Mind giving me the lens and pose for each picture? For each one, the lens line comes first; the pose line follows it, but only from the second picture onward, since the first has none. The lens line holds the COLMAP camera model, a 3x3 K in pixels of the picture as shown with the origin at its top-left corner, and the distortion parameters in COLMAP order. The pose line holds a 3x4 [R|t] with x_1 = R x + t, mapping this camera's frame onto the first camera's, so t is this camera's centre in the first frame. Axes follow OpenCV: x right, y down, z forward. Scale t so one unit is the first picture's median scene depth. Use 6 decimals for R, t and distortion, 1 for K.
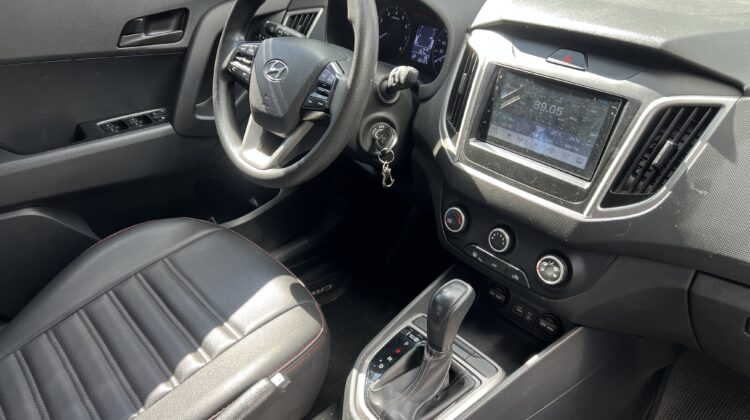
lens RADIAL K [[560.4, 0, 374.1], [0, 560.4, 222.5], [0, 0, 1]] dist [0.003400, 0.002193]
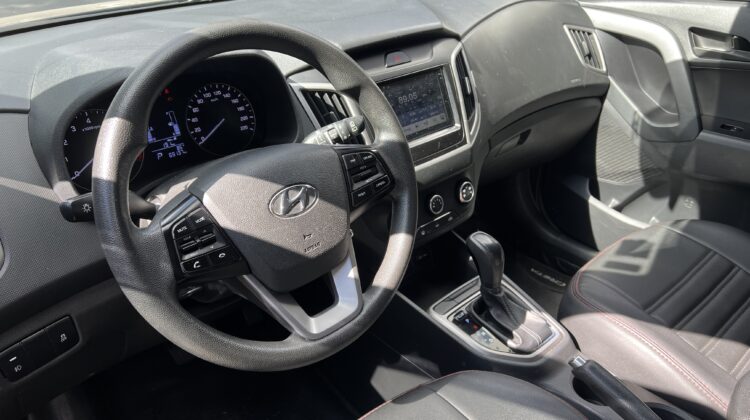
lens RADIAL K [[573.1, 0, 375.0], [0, 573.1, 210.0], [0, 0, 1]] dist [0.008521, 0.000423]
pose [[-0.054596, -0.467696, 0.882202, -0.902927], [0.520934, 0.740408, 0.424763, -0.573995], [-0.851849, 0.482759, 0.203216, 0.865389]]
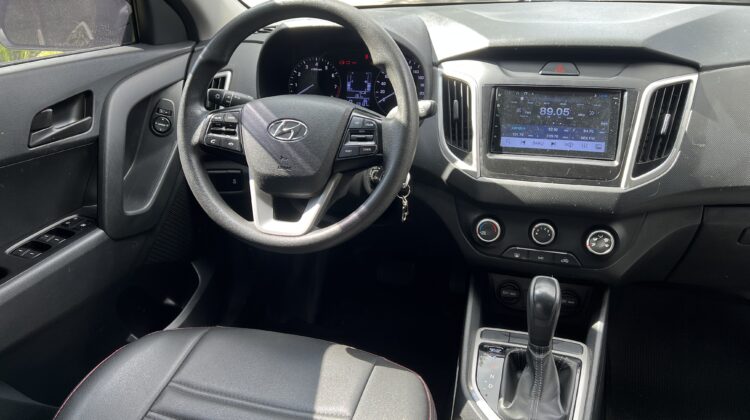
lens RADIAL K [[573.1, 0, 375.0], [0, 573.1, 210.0], [0, 0, 1]] dist [0.008521, 0.000423]
pose [[0.853511, -0.243764, 0.460542, -0.575531], [0.300771, 0.952199, -0.053413, -0.052883], [-0.425507, 0.184106, 0.886030, 0.123417]]
